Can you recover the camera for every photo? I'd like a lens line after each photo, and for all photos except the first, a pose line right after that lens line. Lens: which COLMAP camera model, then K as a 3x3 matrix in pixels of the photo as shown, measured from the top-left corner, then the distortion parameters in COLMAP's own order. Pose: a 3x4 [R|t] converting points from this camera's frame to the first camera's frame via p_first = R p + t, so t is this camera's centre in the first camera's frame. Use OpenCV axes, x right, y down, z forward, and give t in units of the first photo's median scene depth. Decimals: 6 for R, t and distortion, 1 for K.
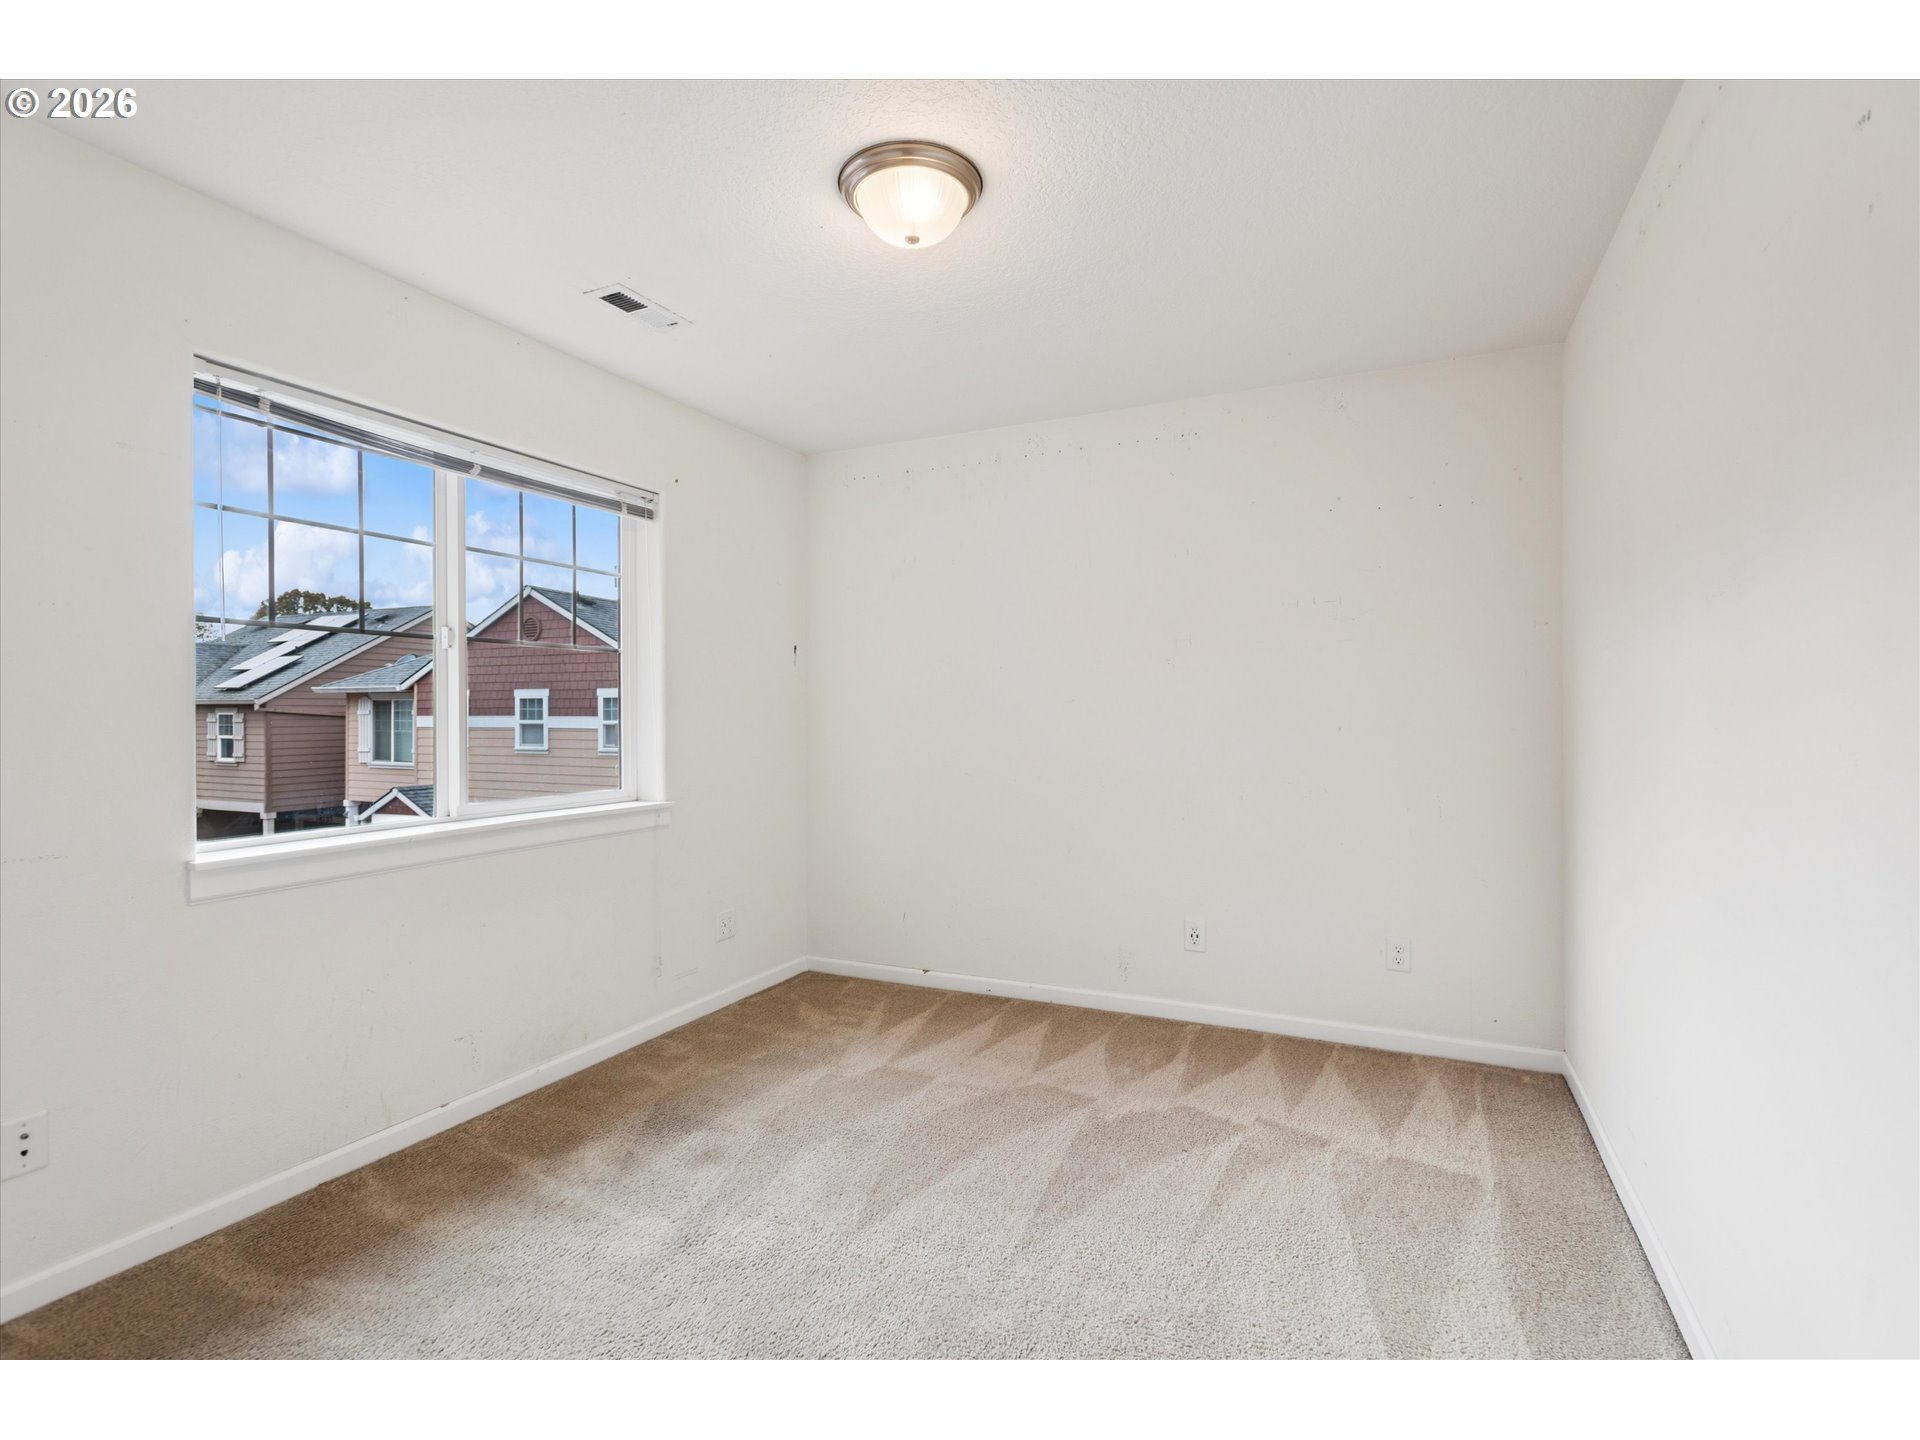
lens RADIAL K [[927.7, 0, 966.3], [0, 927.7, 718.7], [0, 0, 1]] dist [0.014053, -0.001061]
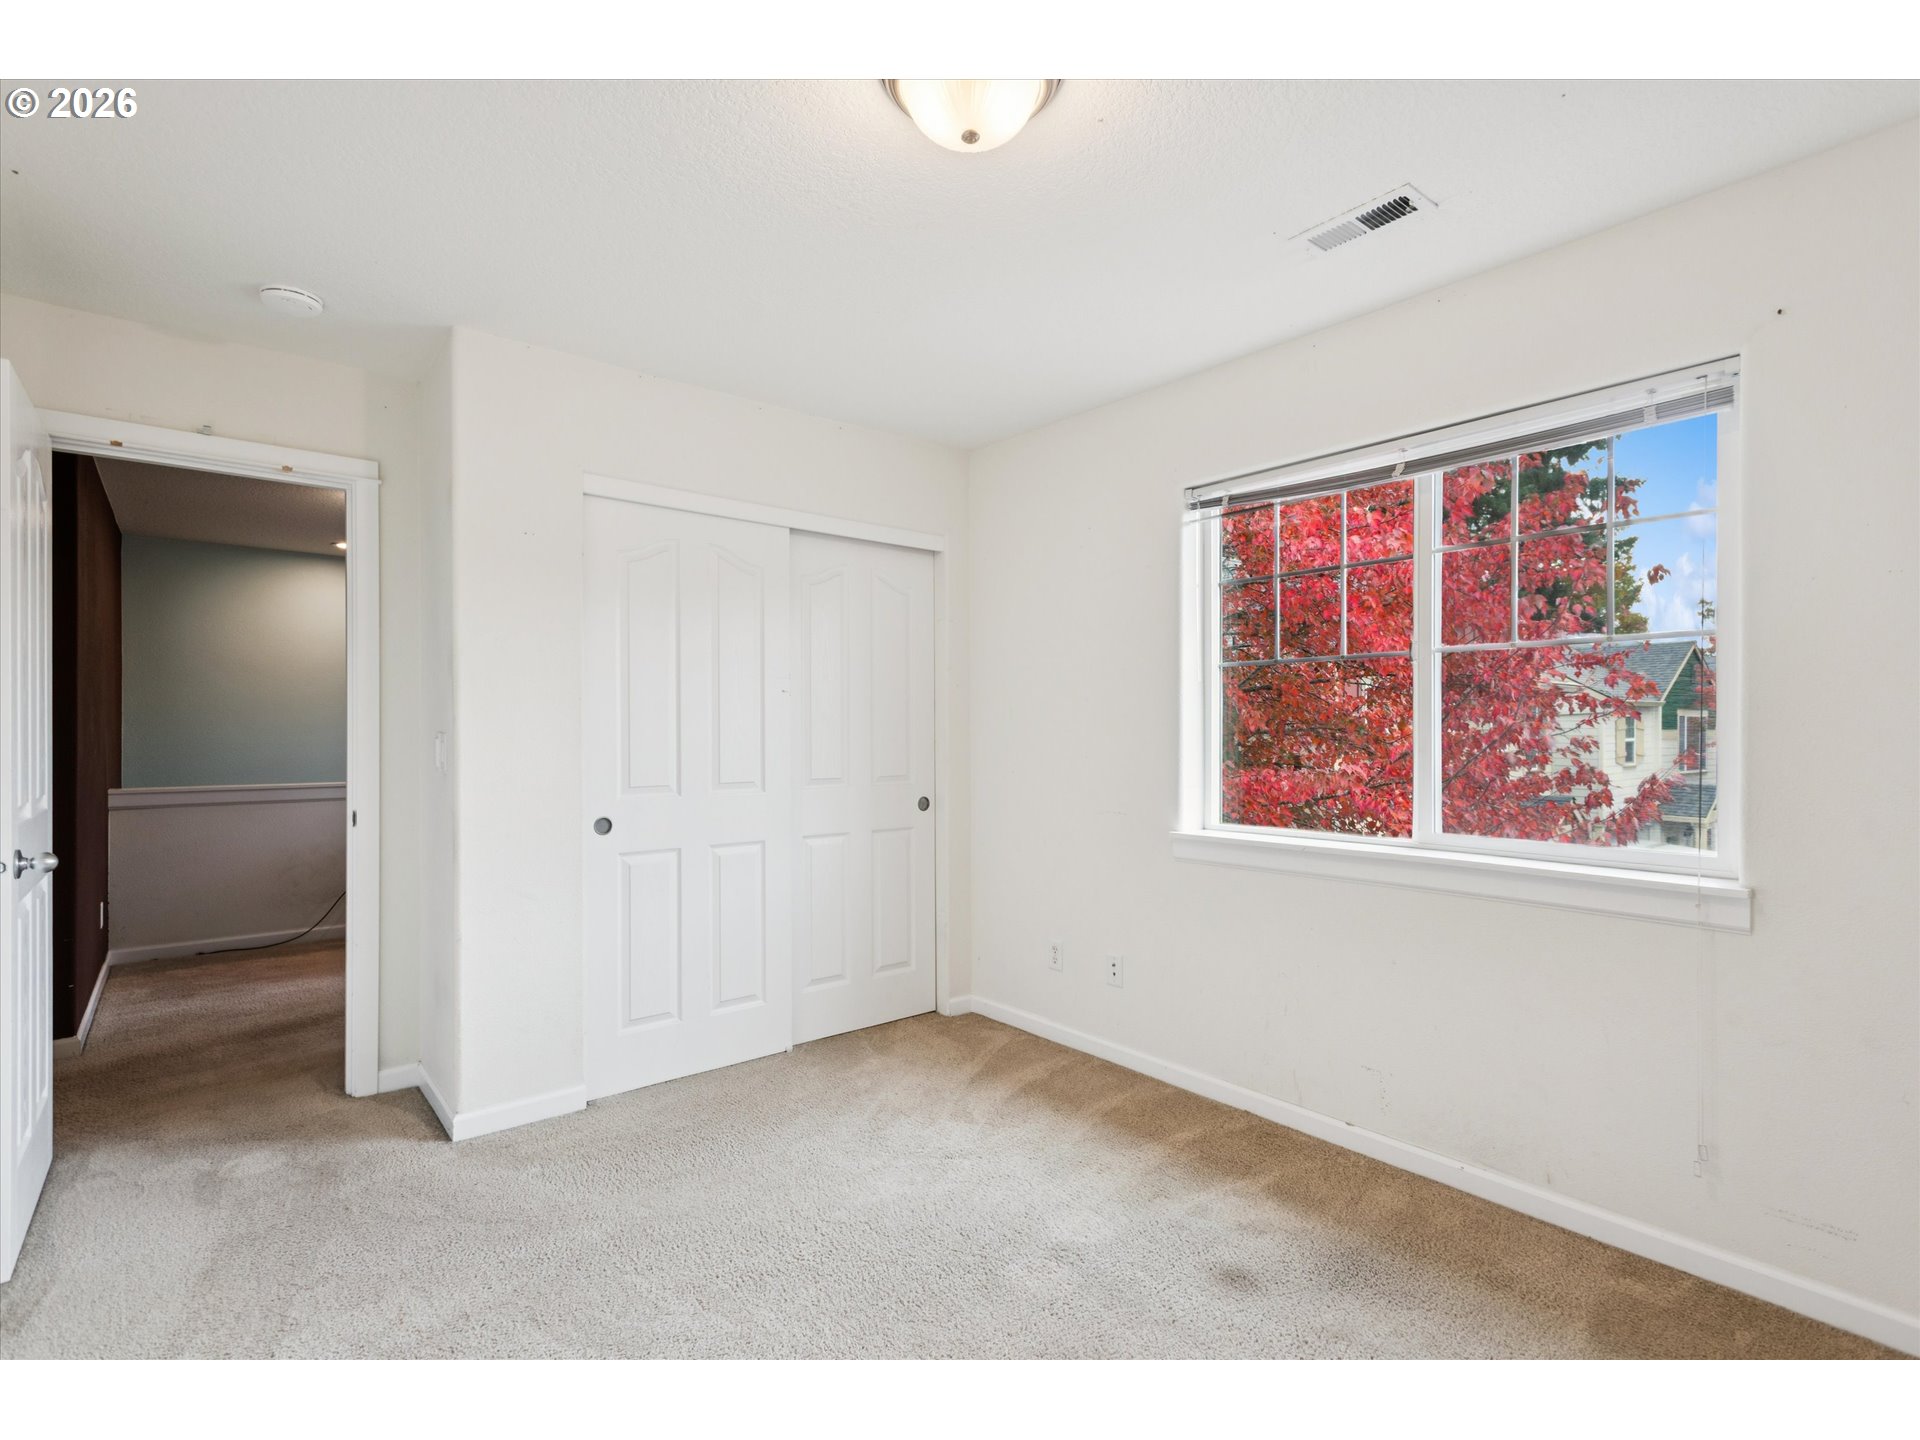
lens RADIAL K [[915.5, 0, 954.6], [0, 915.5, 741.5], [0, 0, 1]] dist [0.002989, 0.000306]
pose [[-0.435351, 0.008873, -0.900217, 0.496141], [-0.004701, 0.999915, 0.012129, -0.007254], [0.900249, 0.009512, -0.435272, 1.017405]]
